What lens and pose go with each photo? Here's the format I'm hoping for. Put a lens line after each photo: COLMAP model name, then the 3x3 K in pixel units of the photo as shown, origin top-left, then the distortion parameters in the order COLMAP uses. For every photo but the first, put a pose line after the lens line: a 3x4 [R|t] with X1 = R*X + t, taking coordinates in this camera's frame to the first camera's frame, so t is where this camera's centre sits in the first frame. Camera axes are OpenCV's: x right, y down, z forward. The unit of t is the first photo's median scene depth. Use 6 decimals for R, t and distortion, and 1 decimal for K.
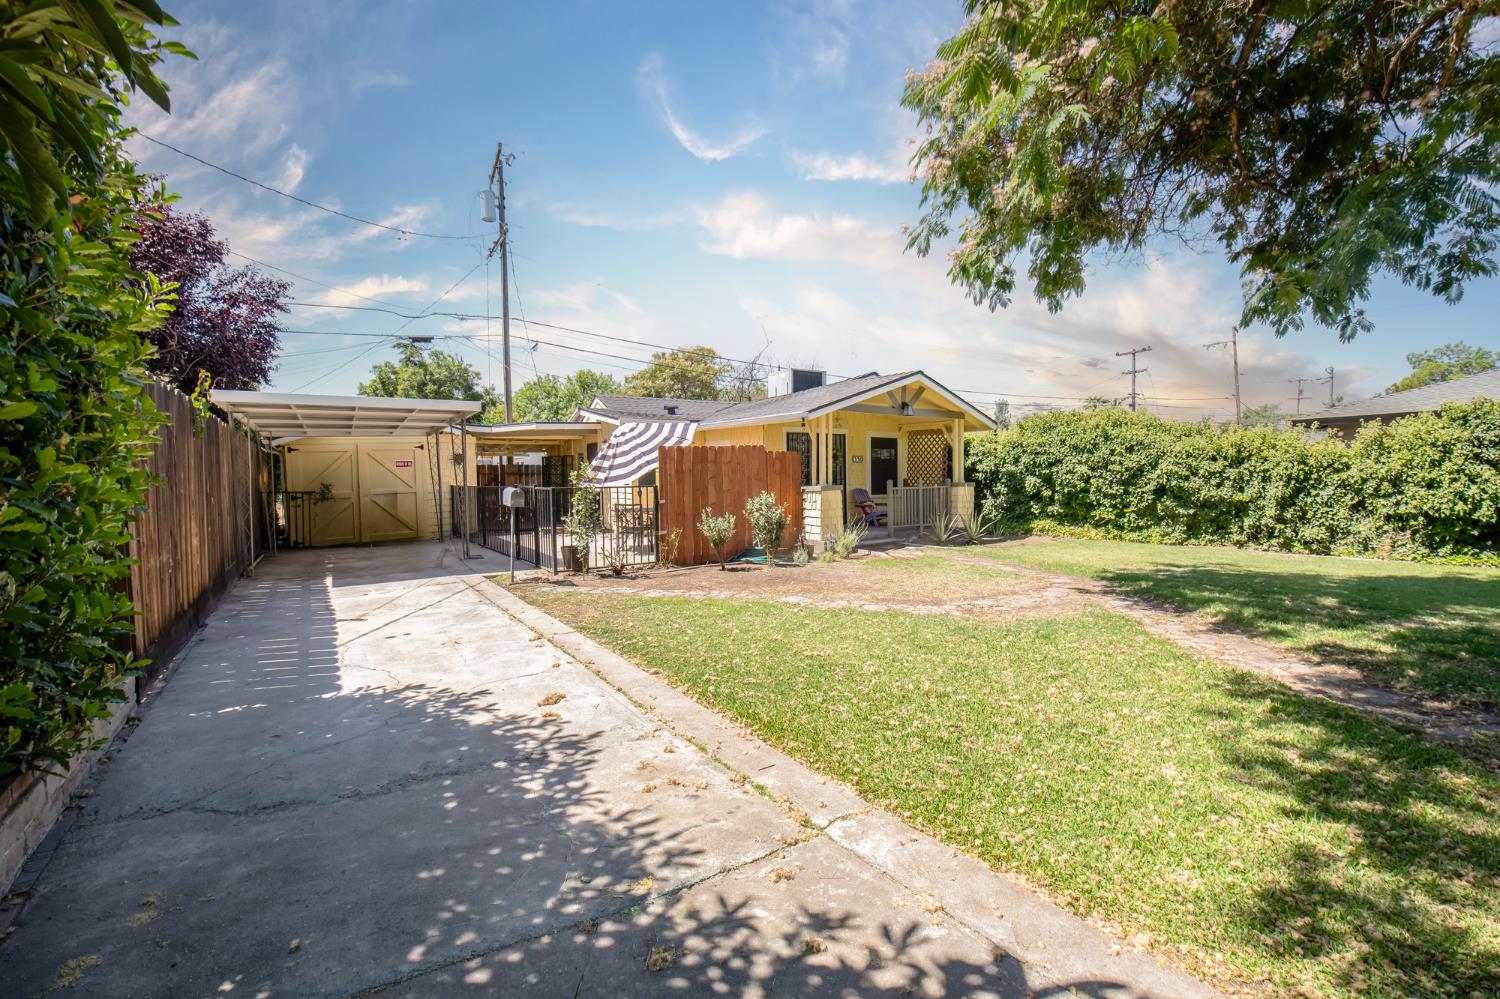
lens RADIAL K [[634.8, 0, 763.6], [0, 634.8, 507.9], [0, 0, 1]] dist [-0.010843, -0.002135]
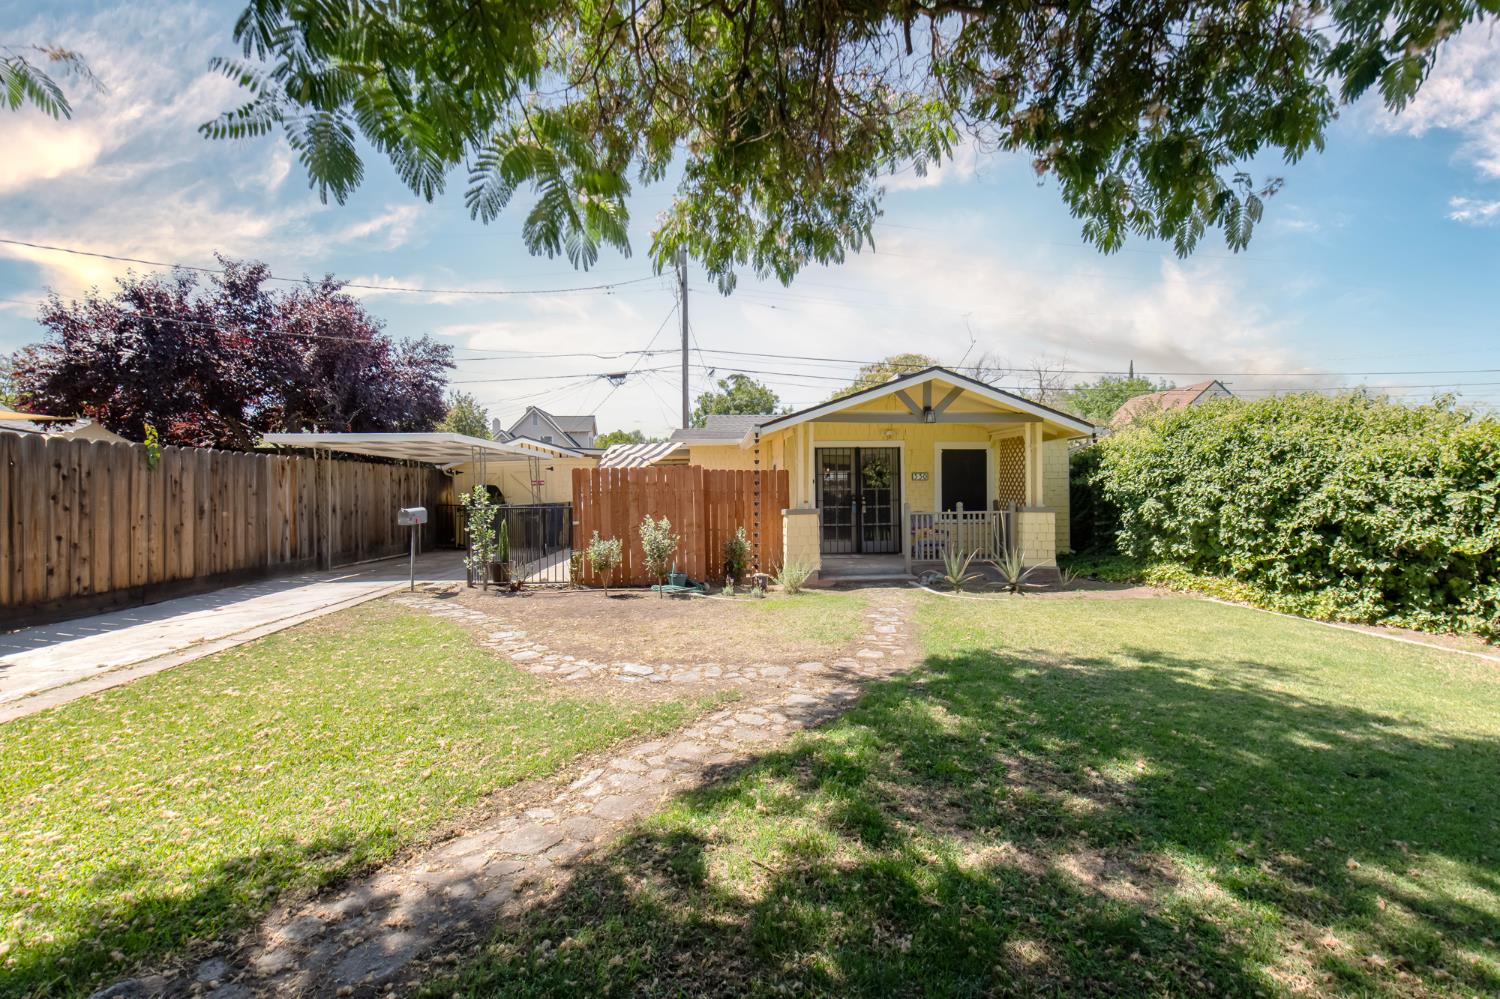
lens RADIAL K [[634.8, 0, 753.9], [0, 634.8, 489.4], [0, 0, 1]] dist [-0.010843, -0.002135]
pose [[0.852370, 0.003237, -0.522929, 0.468751], [-0.028738, 0.998760, -0.040660, -0.023084], [0.522149, 0.049685, 0.851406, 0.214710]]
